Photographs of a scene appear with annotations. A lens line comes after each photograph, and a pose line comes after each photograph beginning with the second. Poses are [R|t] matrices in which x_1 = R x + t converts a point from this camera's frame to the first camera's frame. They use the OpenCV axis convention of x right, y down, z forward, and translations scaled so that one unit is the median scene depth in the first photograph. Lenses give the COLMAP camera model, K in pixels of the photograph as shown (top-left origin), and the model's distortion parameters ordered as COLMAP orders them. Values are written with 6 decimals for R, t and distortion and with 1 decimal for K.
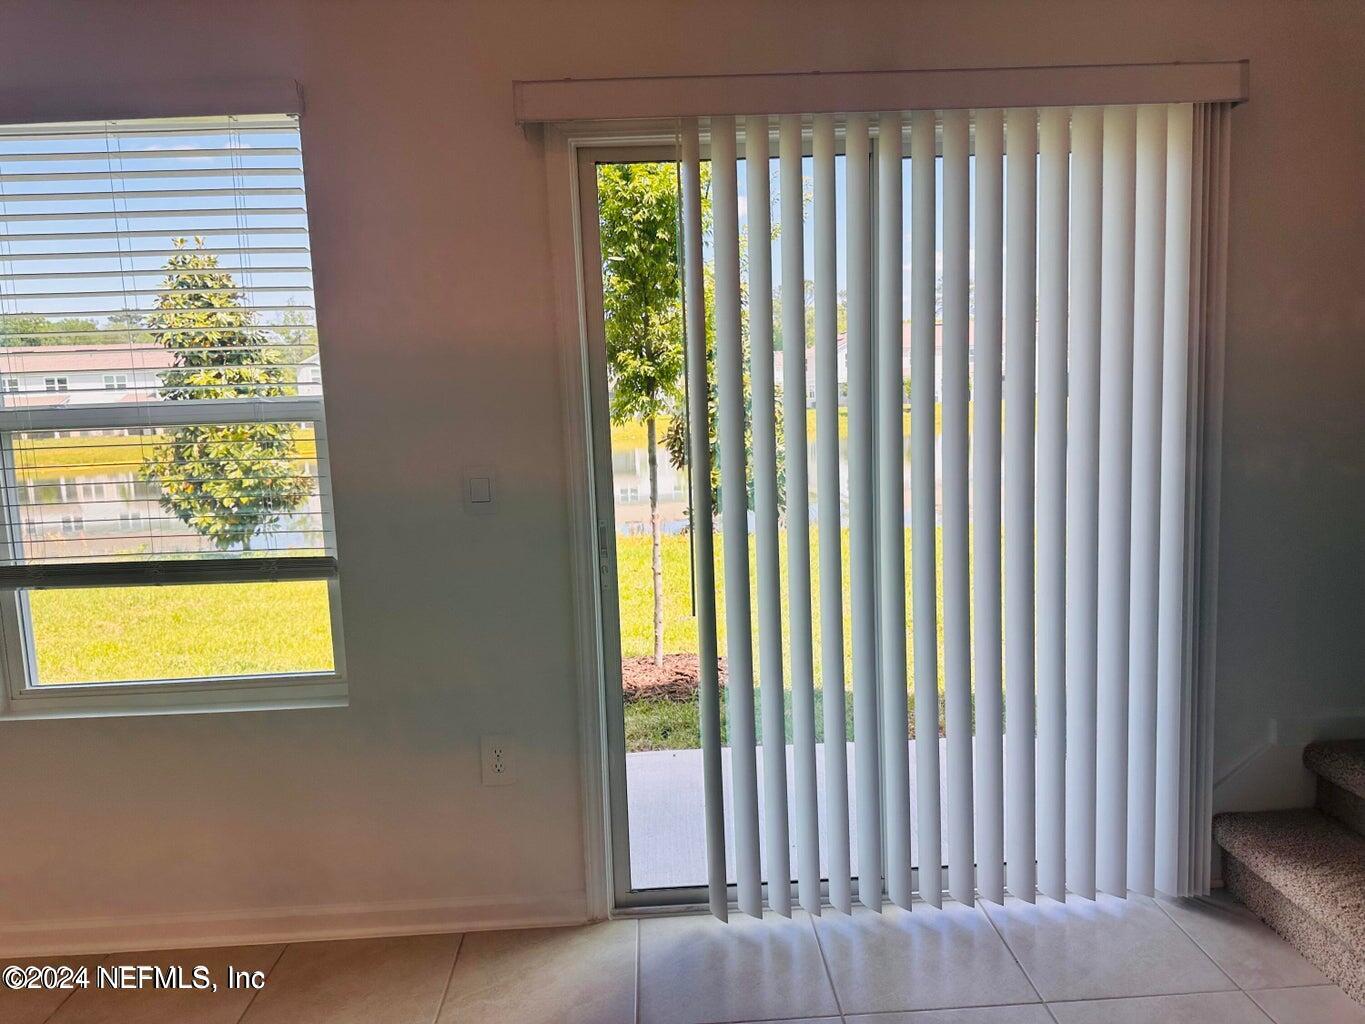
lens RADIAL K [[961.3, 0, 682.5], [0, 961.3, 512.0], [0, 0, 1]] dist [0.072688, -0.000419]
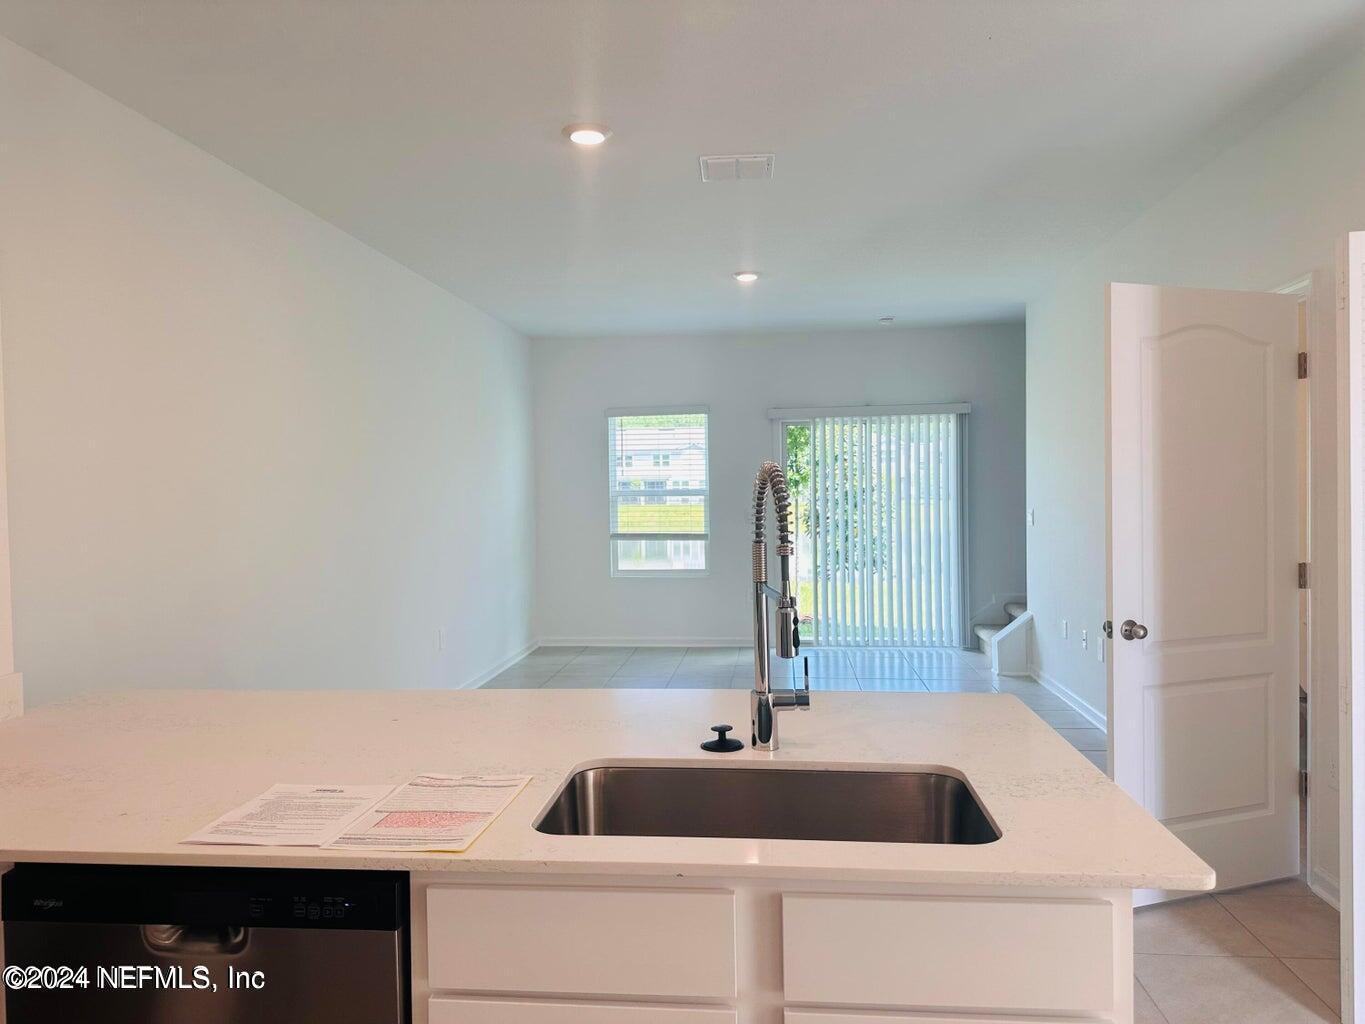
lens RADIAL K [[961.3, 0, 682.5], [0, 961.3, 512.0], [0, 0, 1]] dist [0.072688, -0.000419]
pose [[0.989948, 0.028670, -0.138497, 0.026686], [-0.041041, 0.995336, -0.087308, 0.248086], [0.135347, 0.092115, 0.986507, -2.195640]]
